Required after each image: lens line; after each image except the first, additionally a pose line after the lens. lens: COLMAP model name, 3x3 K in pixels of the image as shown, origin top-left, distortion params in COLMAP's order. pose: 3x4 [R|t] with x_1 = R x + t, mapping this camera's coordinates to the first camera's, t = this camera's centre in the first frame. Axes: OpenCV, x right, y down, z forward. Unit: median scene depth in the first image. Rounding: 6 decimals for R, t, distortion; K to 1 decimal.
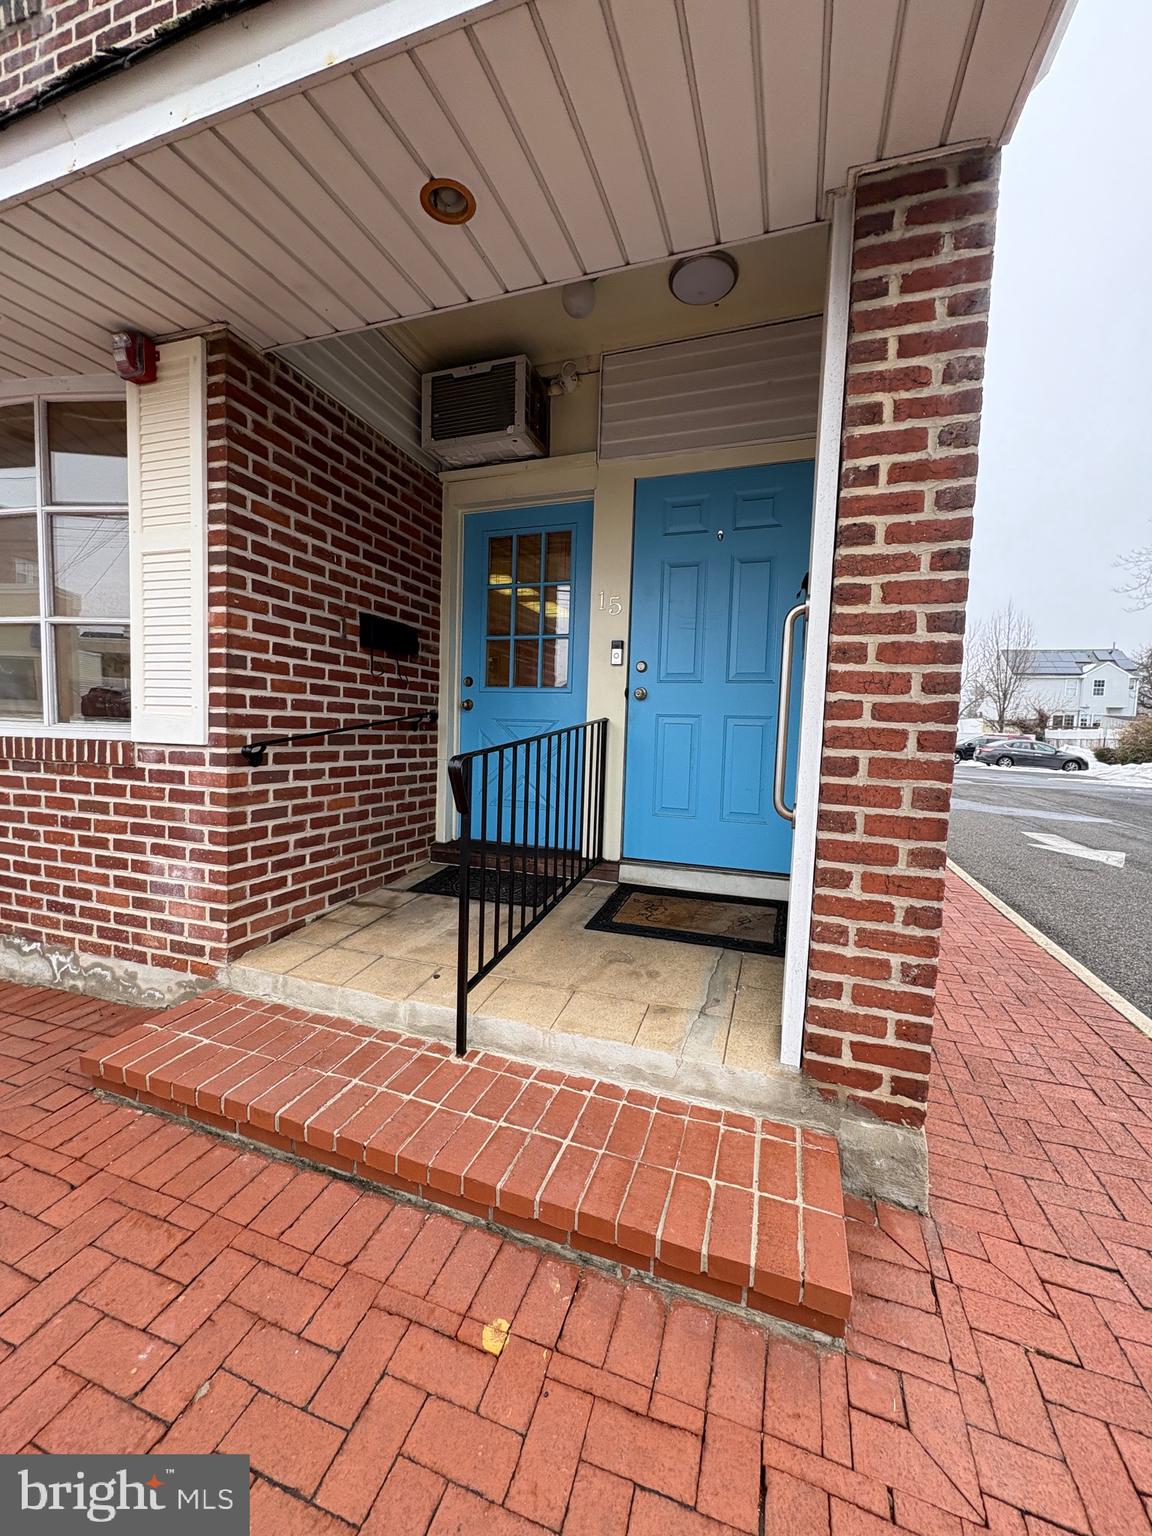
lens RADIAL K [[622.5, 0, 582.2], [0, 622.5, 769.9], [0, 0, 1]] dist [-0.004189, -0.000247]
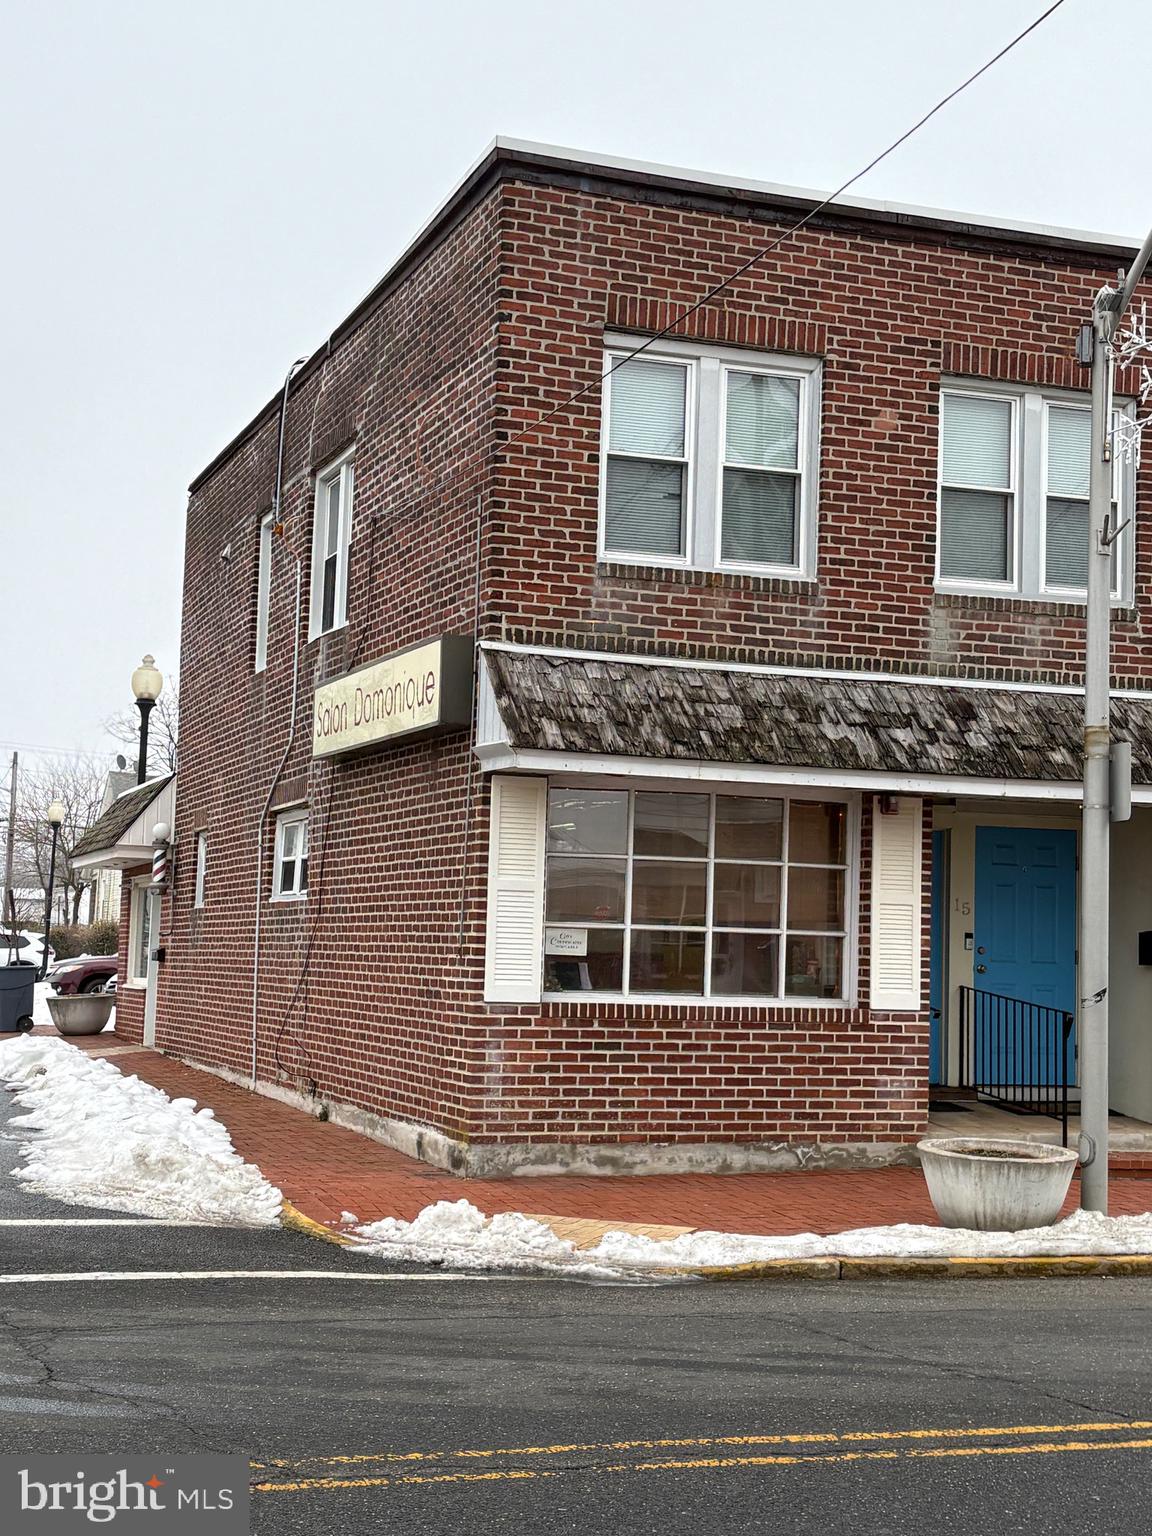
lens RADIAL K [[2232.2, 0, 567.5], [0, 2232.2, 763.4], [0, 0, 1]] dist [0.142163, 0.000000]
pose [[0.776018, 0.044678, 0.629126, -5.253241], [0.036035, 0.992718, -0.114948, -0.036303], [-0.629680, 0.111872, 0.768757, -3.299475]]
